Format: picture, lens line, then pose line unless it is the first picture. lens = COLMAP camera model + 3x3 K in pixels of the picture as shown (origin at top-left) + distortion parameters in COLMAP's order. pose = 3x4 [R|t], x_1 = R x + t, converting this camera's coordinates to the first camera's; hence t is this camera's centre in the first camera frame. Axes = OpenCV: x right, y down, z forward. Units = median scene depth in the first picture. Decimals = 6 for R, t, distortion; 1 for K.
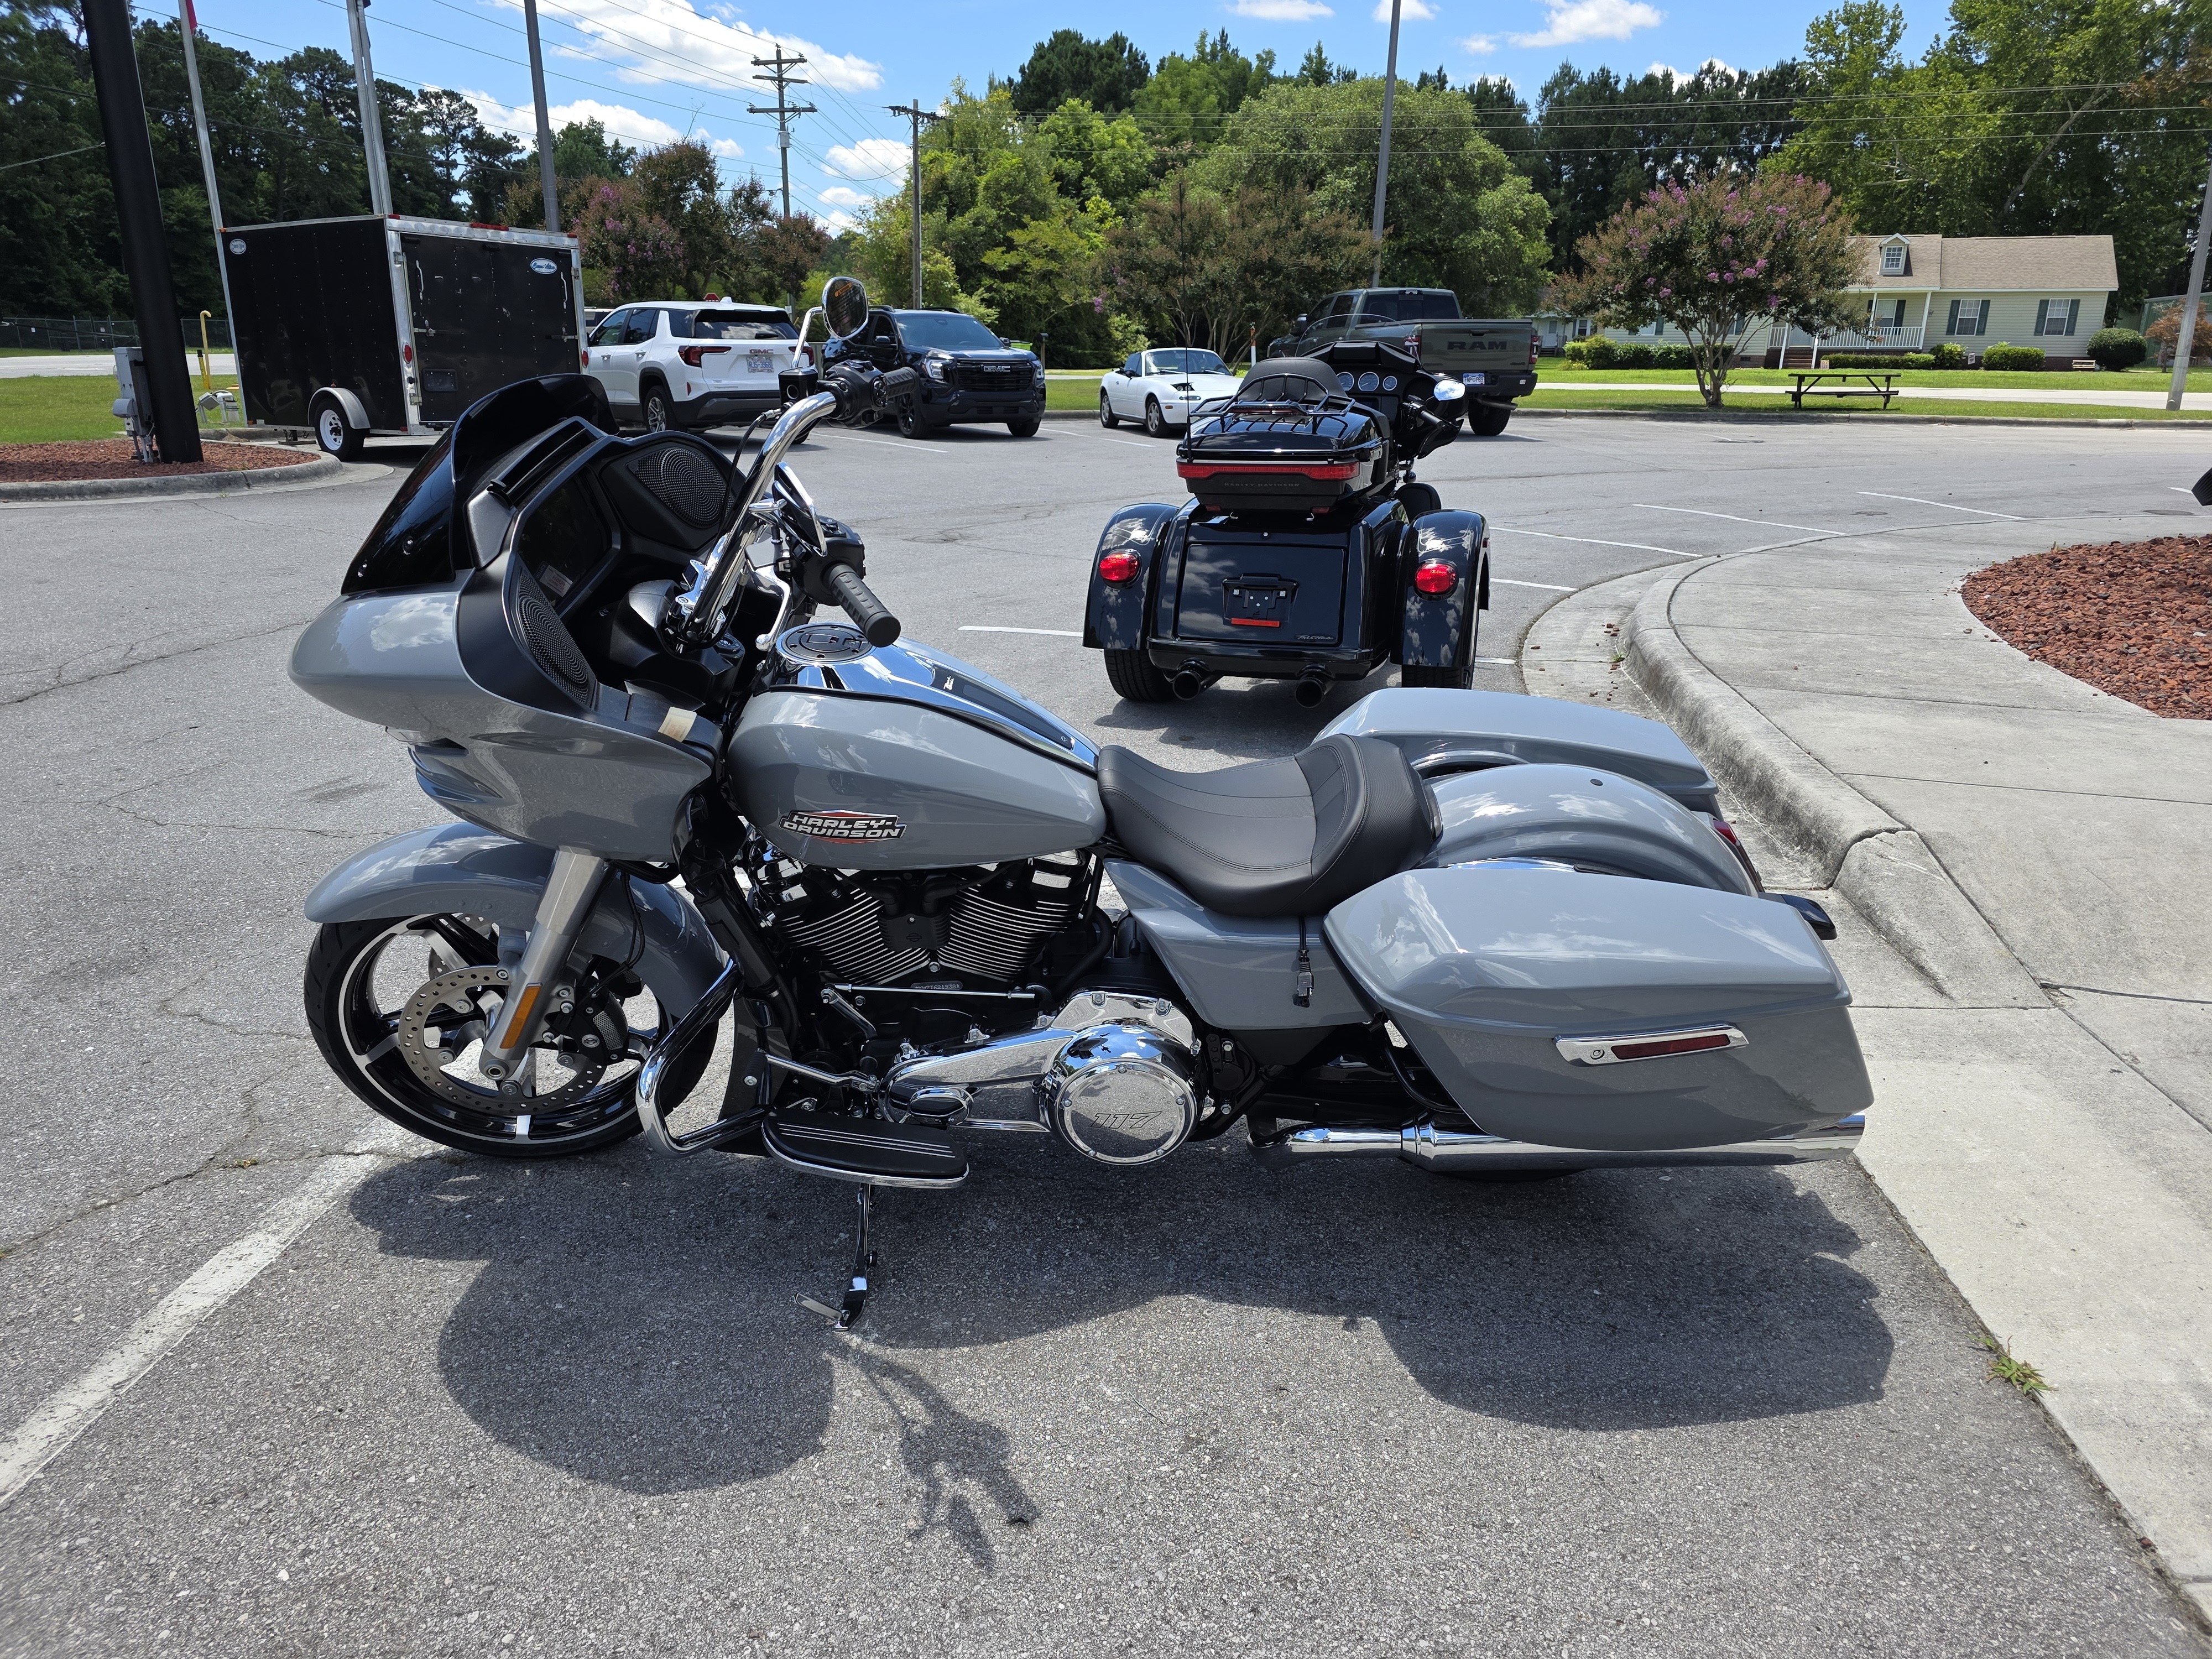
lens RADIAL K [[1490.1, 0, 1106.0], [0, 1490.1, 829.5], [0, 0, 1]] dist [0.038683, -0.035263]
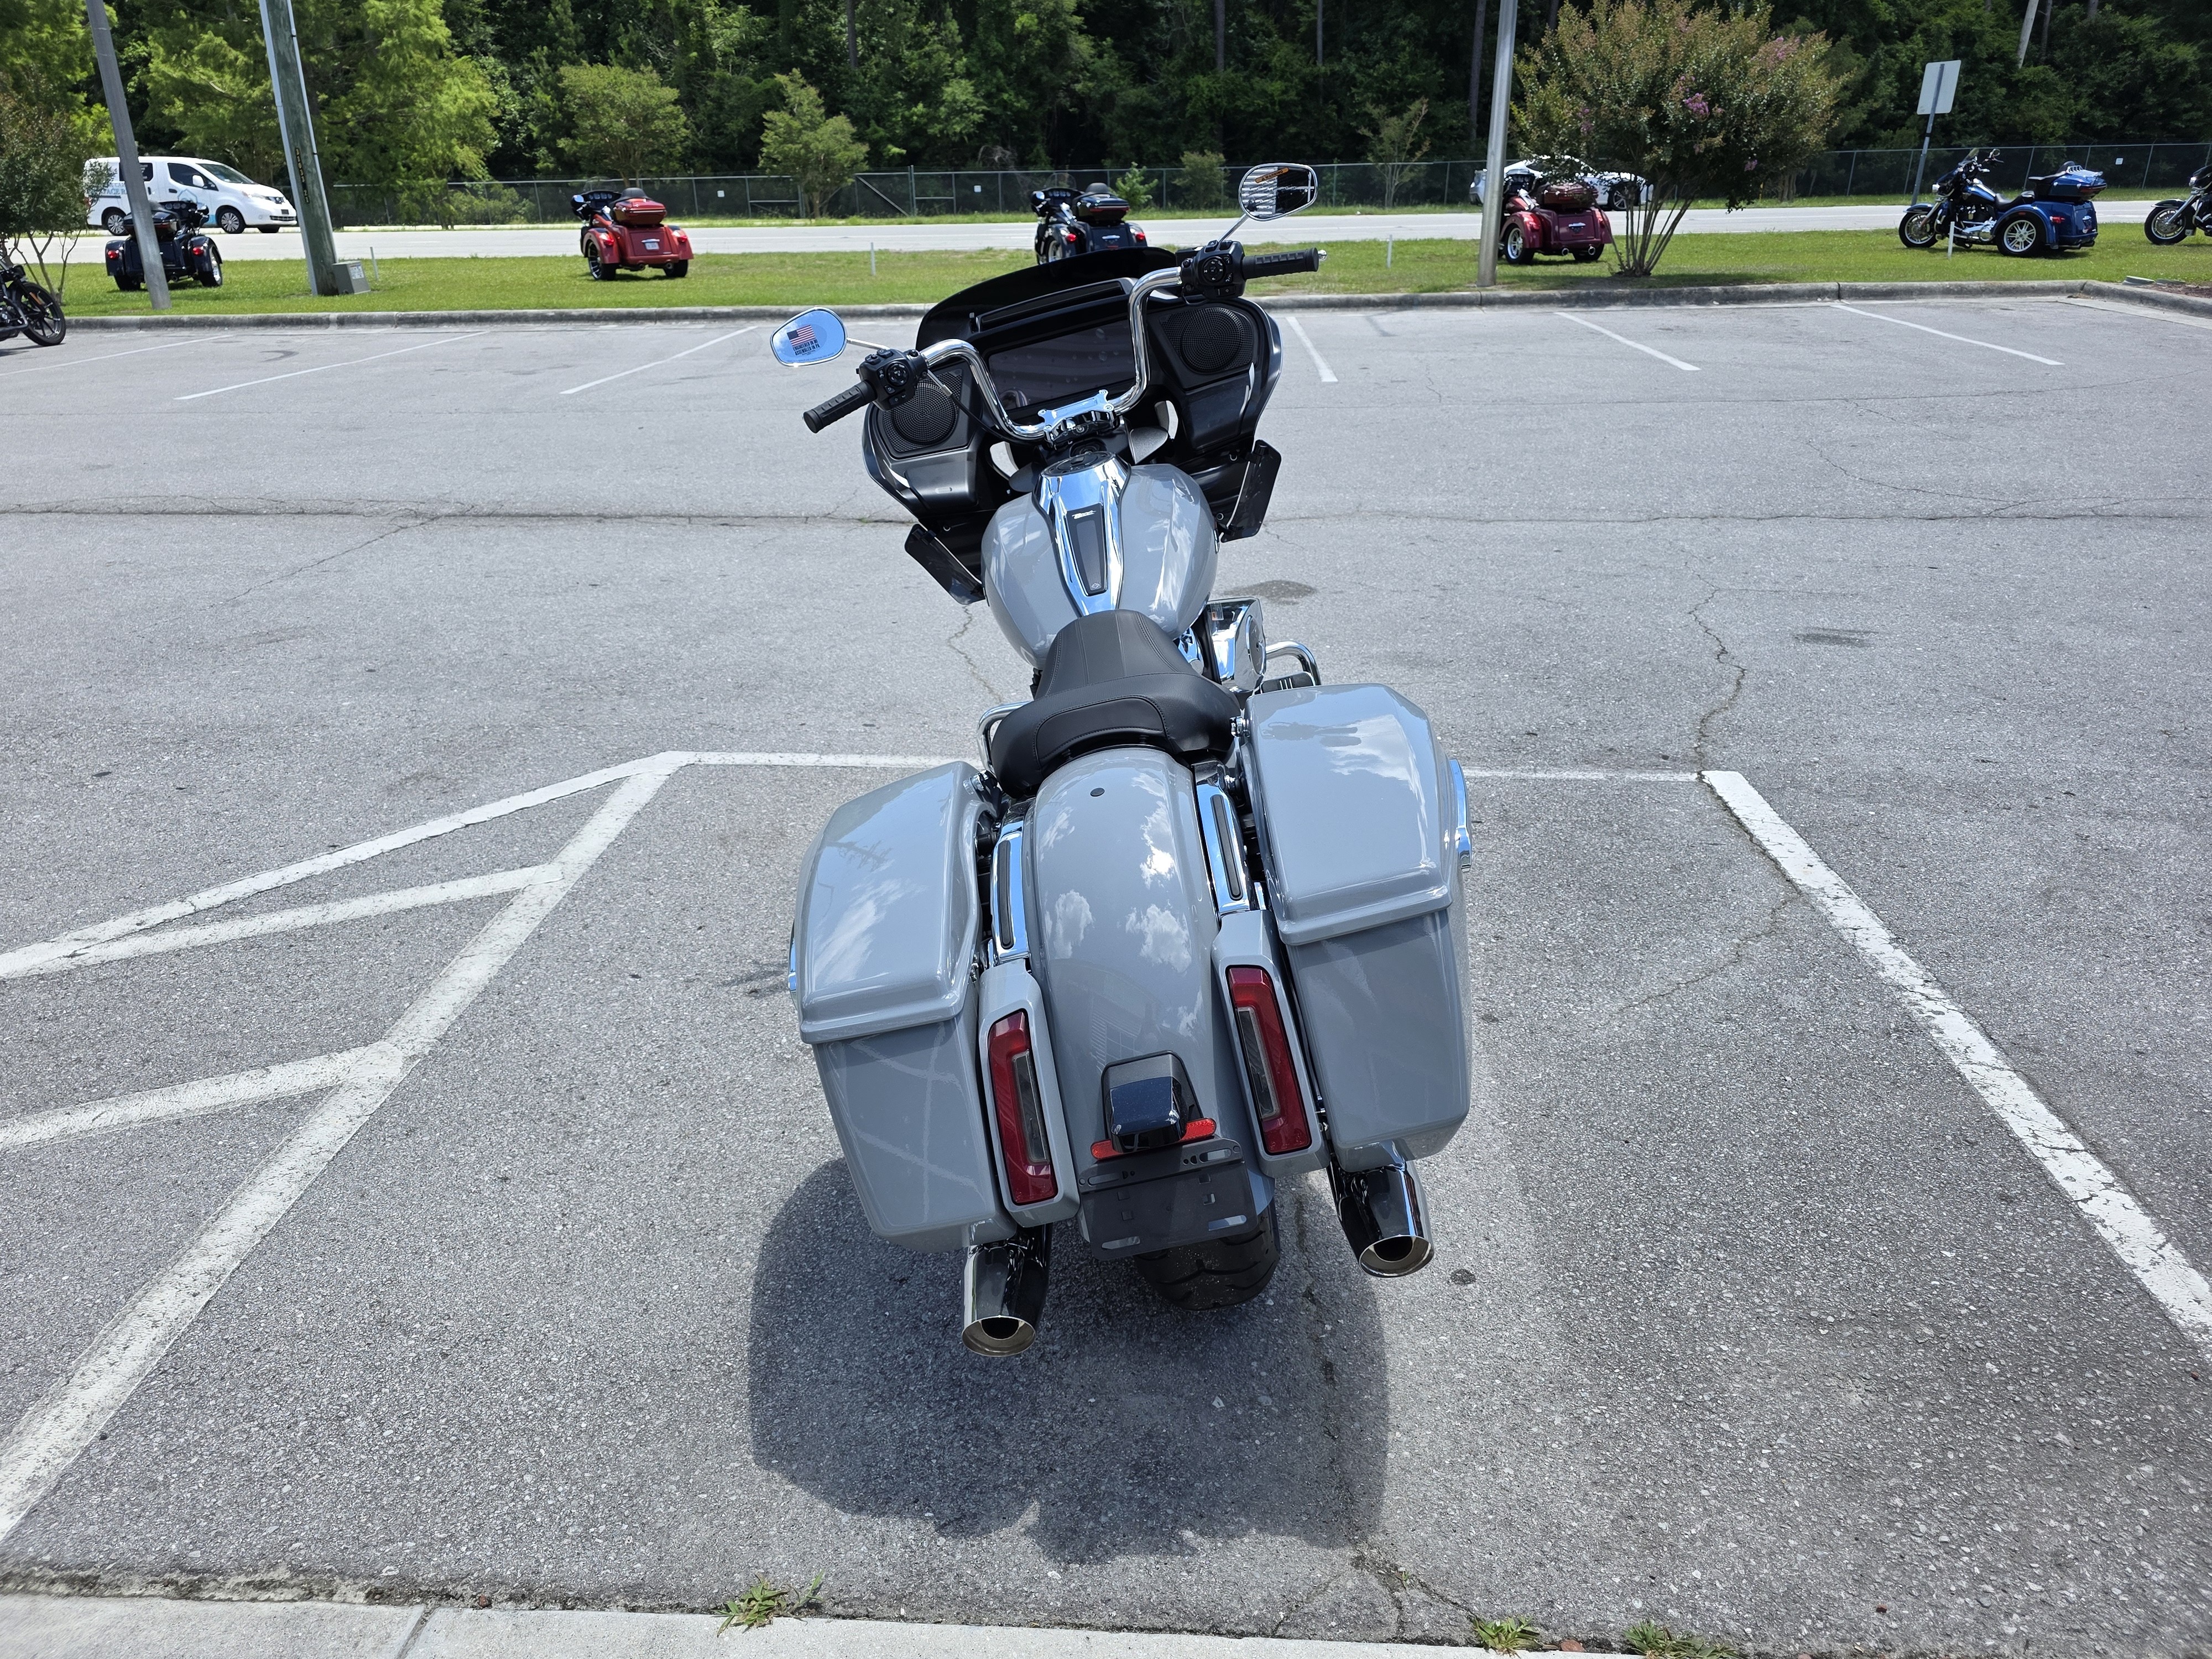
lens RADIAL K [[1490.1, 0, 1106.0], [0, 1490.1, 829.5], [0, 0, 1]] dist [0.038683, -0.035263]
pose [[0.015242, 0.391819, -0.919916, 0.118762], [-0.294460, 0.880982, 0.370357, -0.034634], [0.955542, 0.265233, 0.128803, 0.097800]]
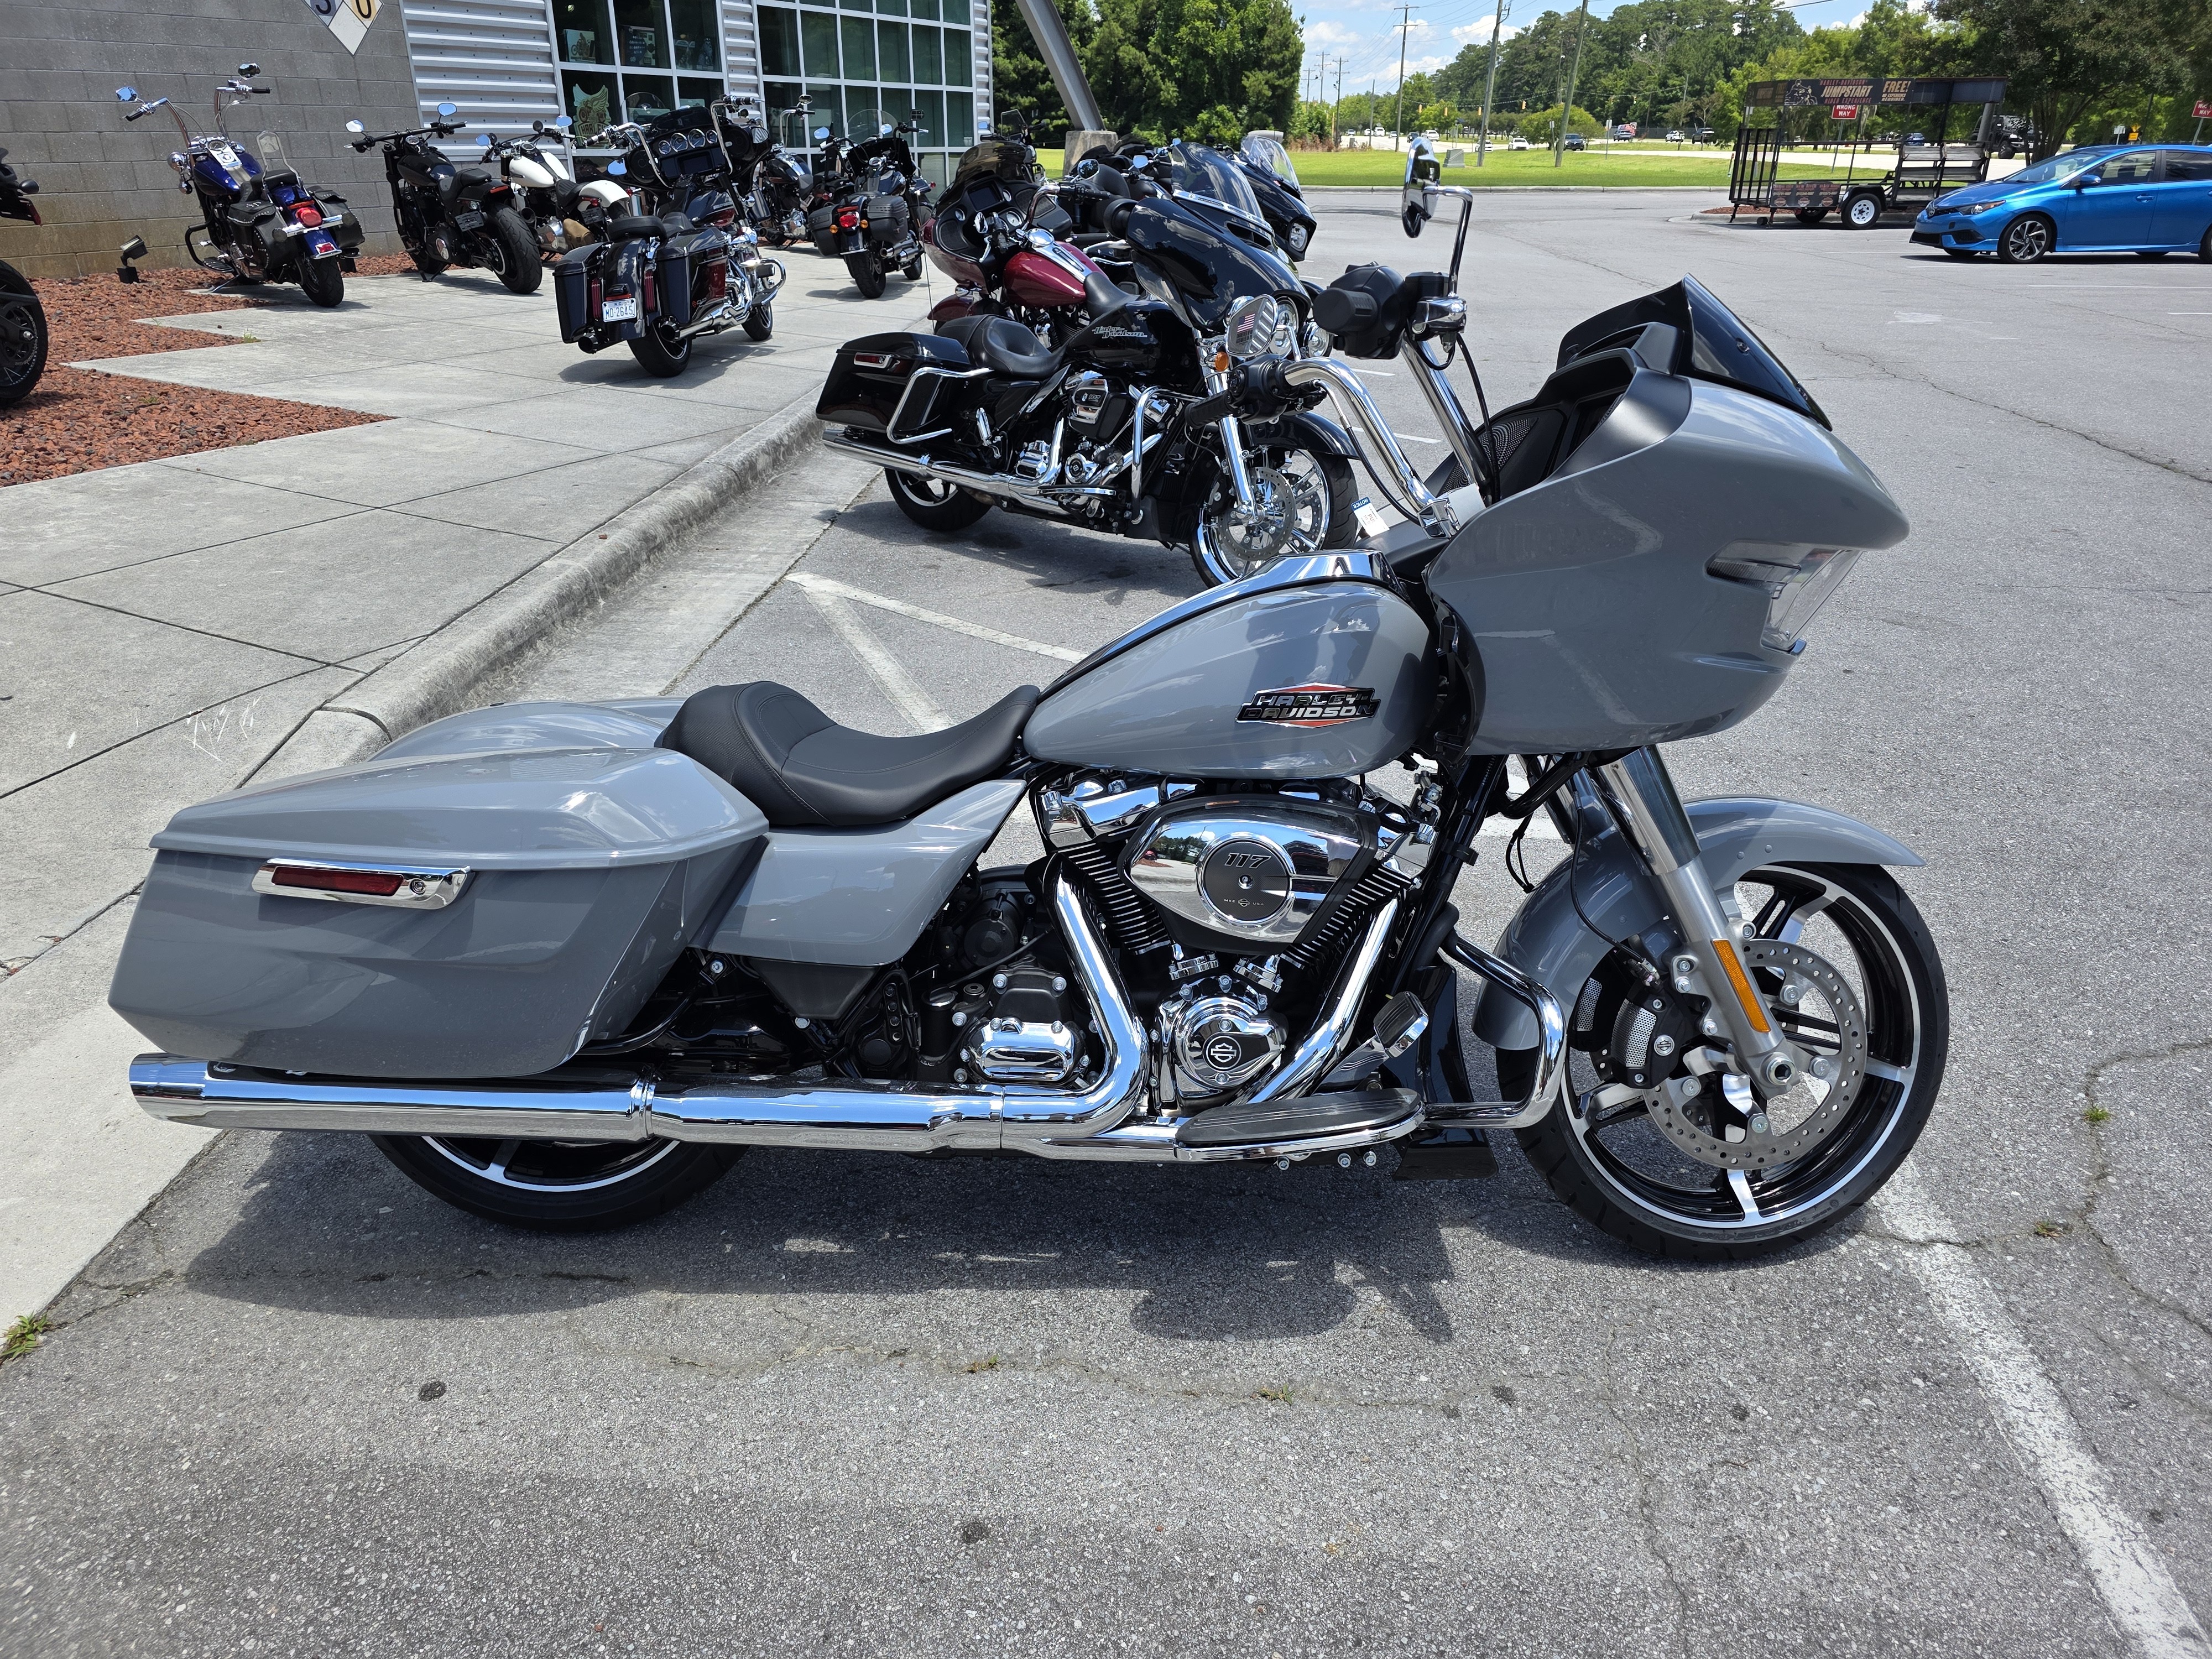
lens RADIAL K [[1490.1, 0, 1106.0], [0, 1490.1, 829.5], [0, 0, 1]] dist [0.038683, -0.035263]
pose [[-0.999904, -0.003625, -0.013352, -0.003957], [-0.011757, 0.731360, 0.681891, -0.066121], [0.007294, 0.681982, -0.731332, 0.187358]]
